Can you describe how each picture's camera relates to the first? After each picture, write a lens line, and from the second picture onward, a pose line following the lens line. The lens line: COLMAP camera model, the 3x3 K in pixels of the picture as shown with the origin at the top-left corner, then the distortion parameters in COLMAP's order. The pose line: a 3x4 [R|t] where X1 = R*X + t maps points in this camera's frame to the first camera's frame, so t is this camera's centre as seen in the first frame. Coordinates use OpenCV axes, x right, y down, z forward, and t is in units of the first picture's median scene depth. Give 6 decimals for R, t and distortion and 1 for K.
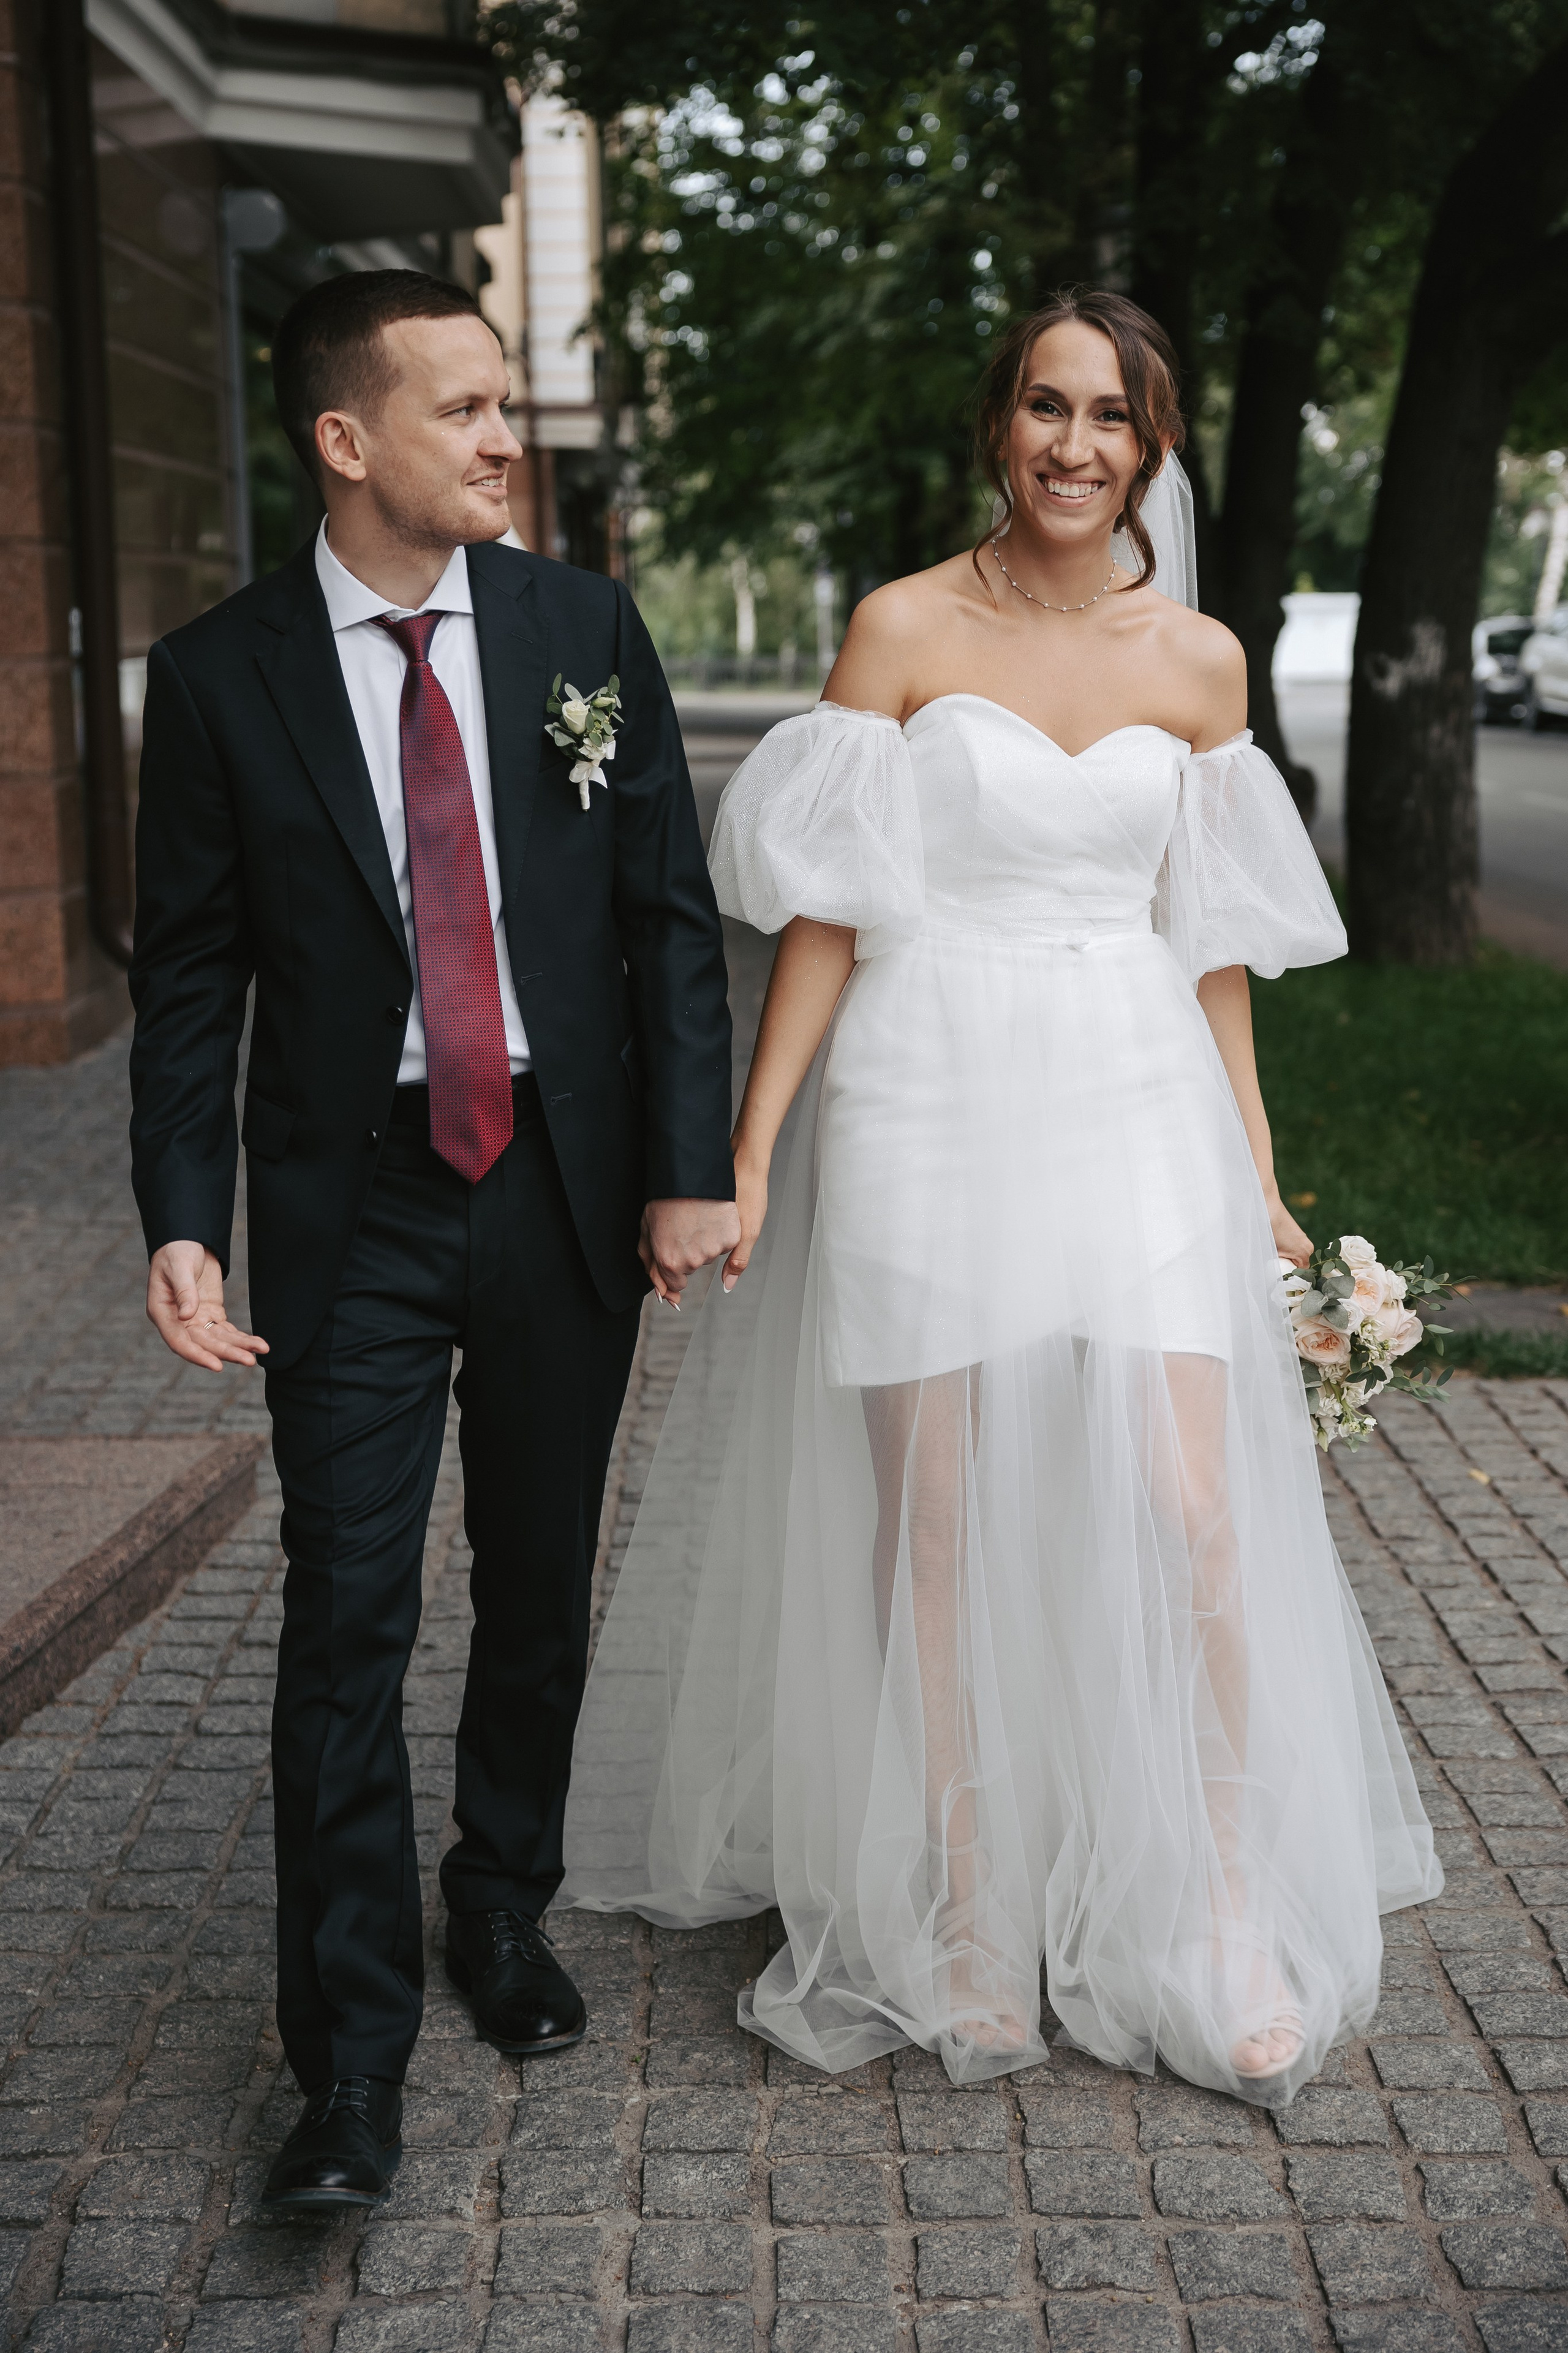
lens RADIAL K [[3489.9, 0, 811.9], [0, 3489.9, 1120.8], [0, 0, 1]] dist [0.070919, 0.000000]
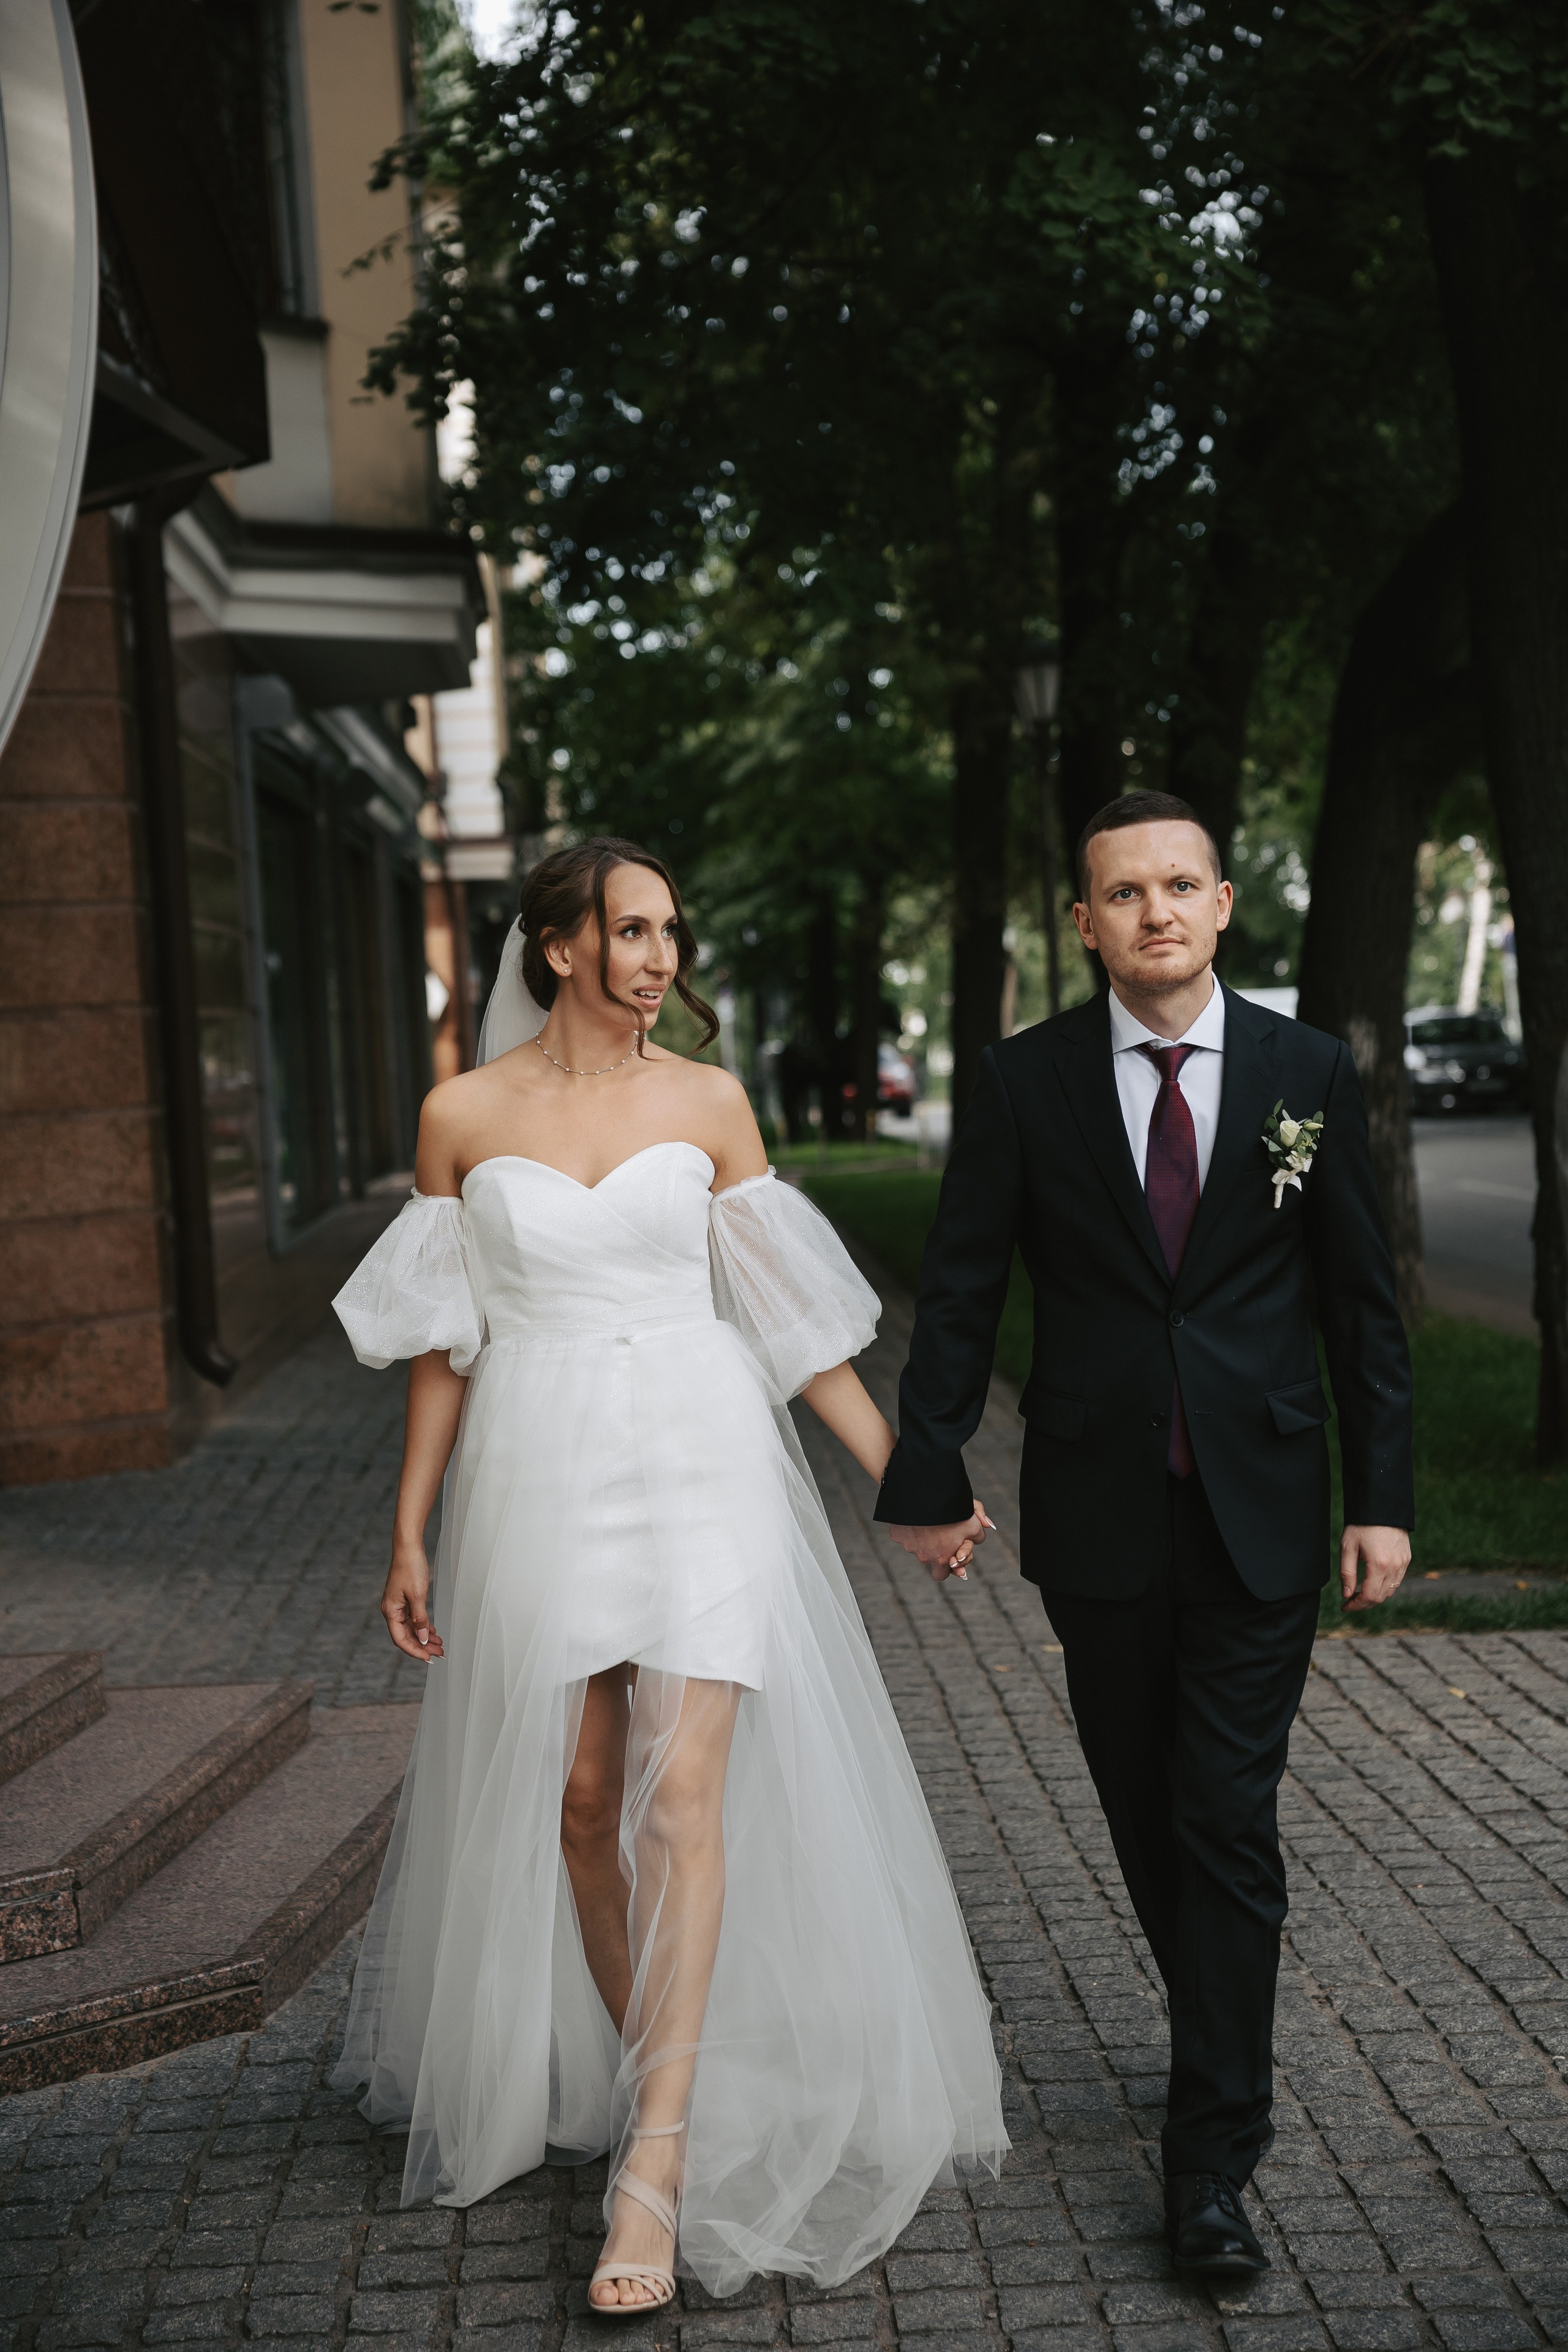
lens RADIAL K [[3967.3, 0, 775.4], [0, 3967.3, 1180.9], [0, 0, 1]] dist [0.215965, 0.000000]
pose [[0.998587, -0.044210, 0.029504, -0.054530], [0.047075, 0.993383, -0.104760, 0.035510], [-0.024677, 0.106001, 0.994060, -0.274456]]
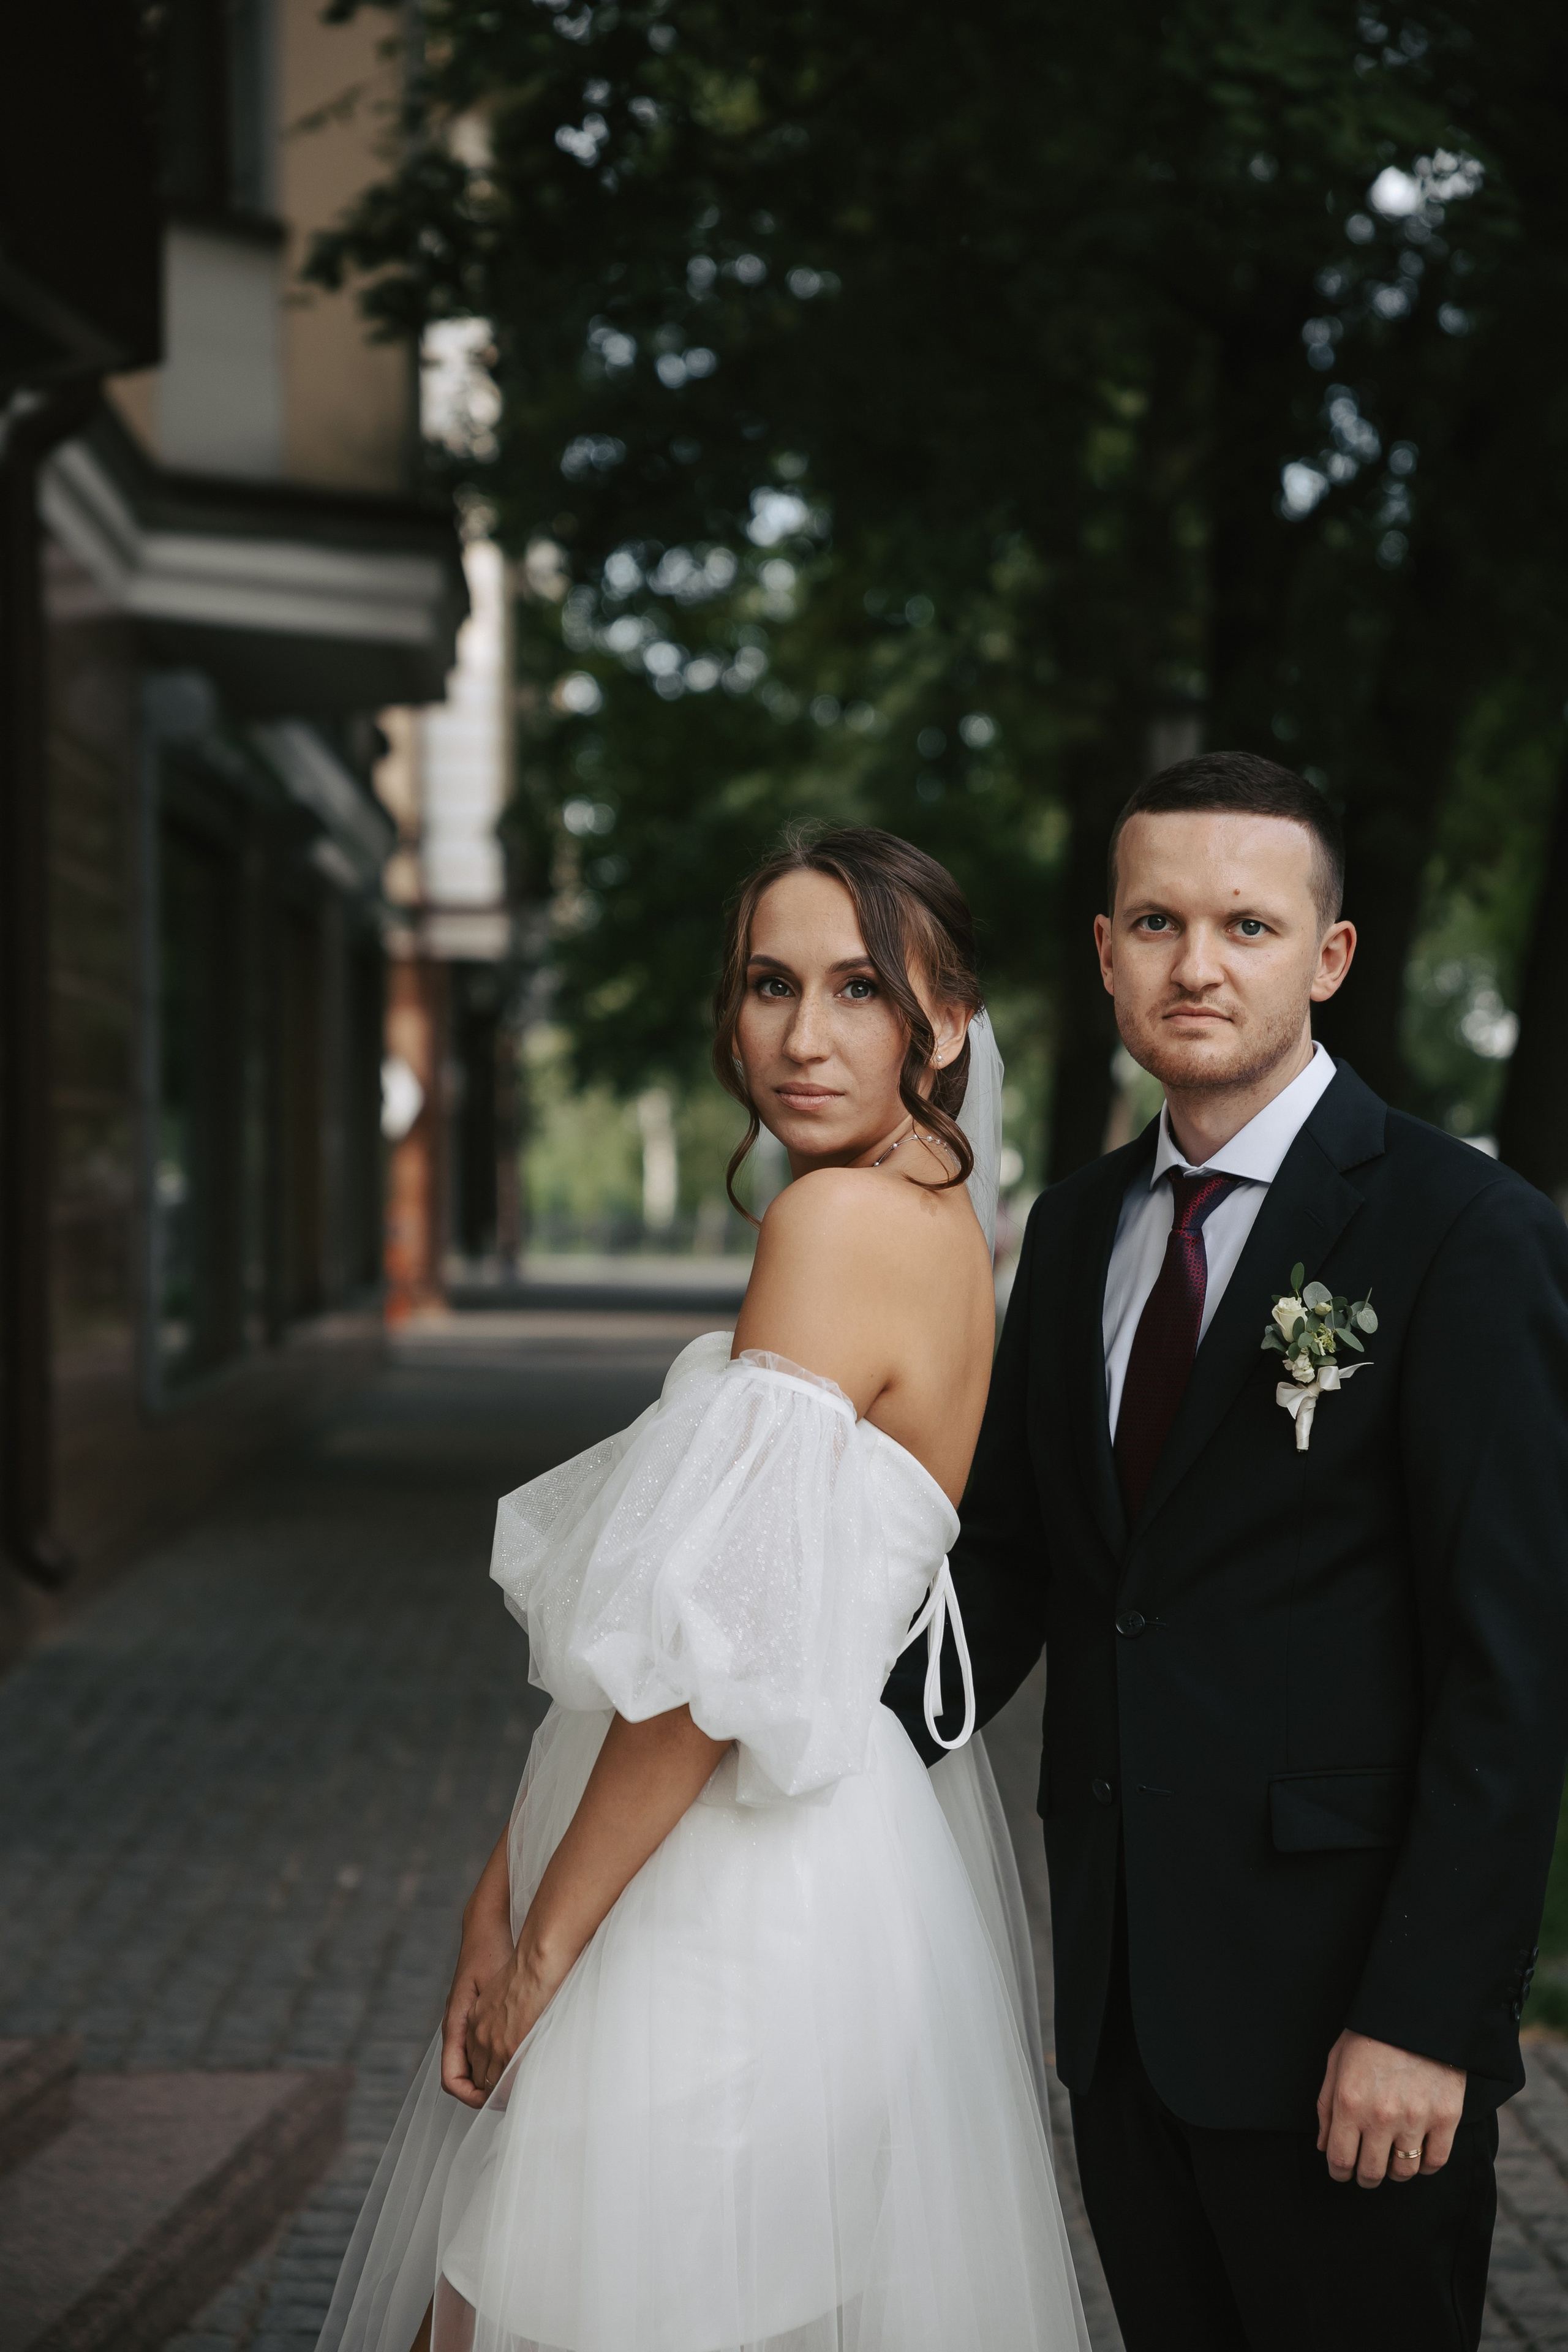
lens RADIAL K [[4750.7, 0, 785.8], [0, 4750.7, 1182.2], [0, 0, 1]] dist [0.214988, 0.000000]
pose [[0.999759, 0.010156, 0.019487, -0.042016], [-0.007348, 0.990249, -0.139113, 0.020131], [-0.020710, 0.138936, 0.990085, -0.156220]]
